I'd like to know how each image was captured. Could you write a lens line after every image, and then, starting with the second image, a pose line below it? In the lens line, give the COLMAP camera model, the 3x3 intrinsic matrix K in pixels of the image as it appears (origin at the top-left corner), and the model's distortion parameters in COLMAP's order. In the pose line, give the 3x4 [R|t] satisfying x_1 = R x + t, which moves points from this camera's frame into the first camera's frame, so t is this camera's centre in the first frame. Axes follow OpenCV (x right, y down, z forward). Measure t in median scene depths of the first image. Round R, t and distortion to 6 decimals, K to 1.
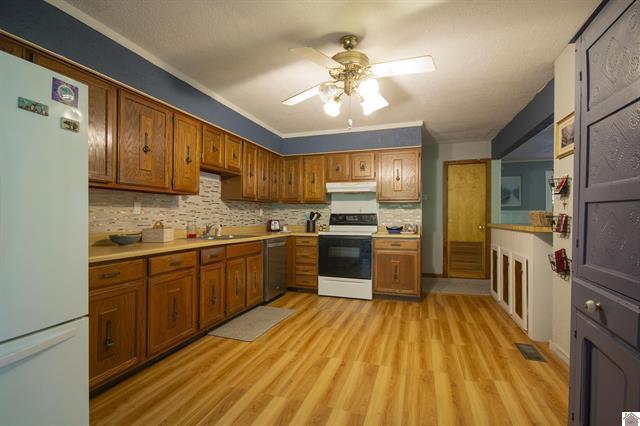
lens RADIAL K [[303.5, 0, 317.6], [0, 303.5, 215.4], [0, 0, 1]] dist [0.002259, -0.000091]
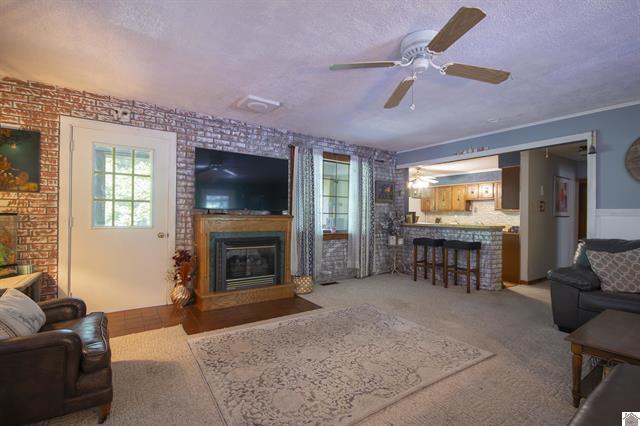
lens RADIAL K [[295.0, 0, 316.4], [0, 295.0, 214.4], [0, 0, 1]] dist [0.019759, -0.016352]
pose [[-0.604654, -0.012474, -0.796390, 1.925432], [-0.009544, 0.999919, -0.008415, 0.000631], [0.796431, 0.002512, -0.604725, 1.165459]]
